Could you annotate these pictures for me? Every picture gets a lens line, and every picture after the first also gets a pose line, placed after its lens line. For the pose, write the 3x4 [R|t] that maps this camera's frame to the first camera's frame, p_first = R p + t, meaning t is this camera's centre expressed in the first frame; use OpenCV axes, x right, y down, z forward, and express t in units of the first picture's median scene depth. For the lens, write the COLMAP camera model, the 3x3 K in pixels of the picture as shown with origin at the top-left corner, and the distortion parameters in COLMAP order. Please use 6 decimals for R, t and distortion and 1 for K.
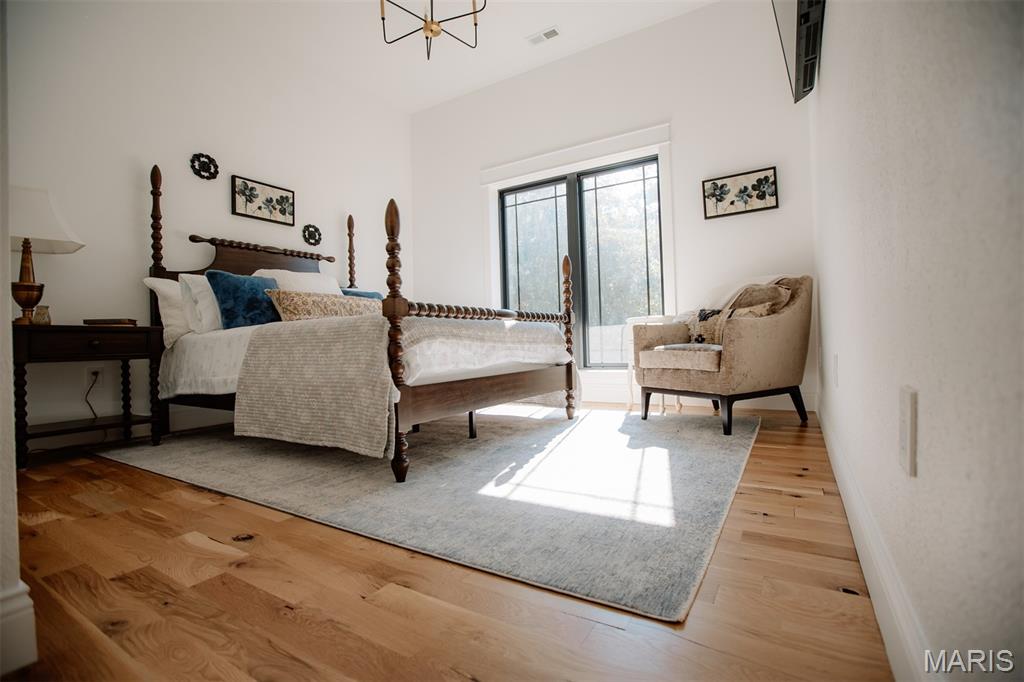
lens RADIAL K [[461.2, 0, 512.0], [0, 461.2, 341.0], [0, 0, 1]] dist [-0.057741, 0.020458]
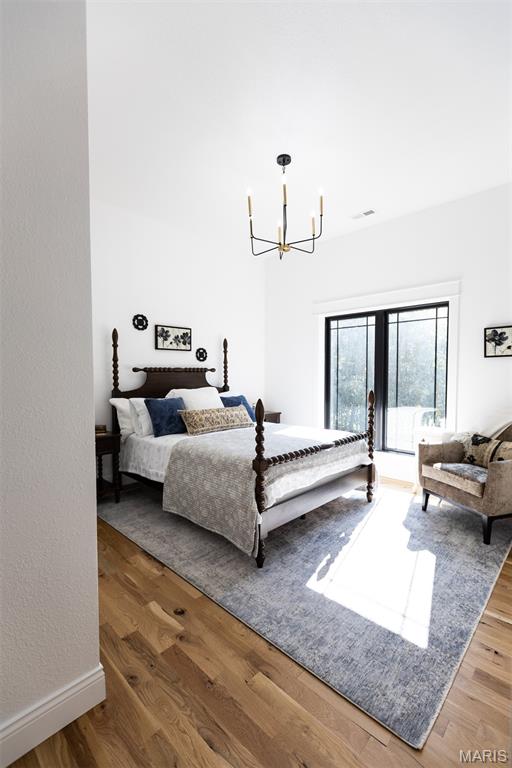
lens RADIAL K [[337.8, 0, 256.0], [0, 337.8, 384.0], [0, 0, 1]] dist [-0.002831, -0.000798]
pose [[0.975785, 0.037971, -0.215410, -0.010045], [-0.027533, 0.998306, 0.051254, -0.288596], [0.216992, -0.044082, 0.975178, -0.126254]]
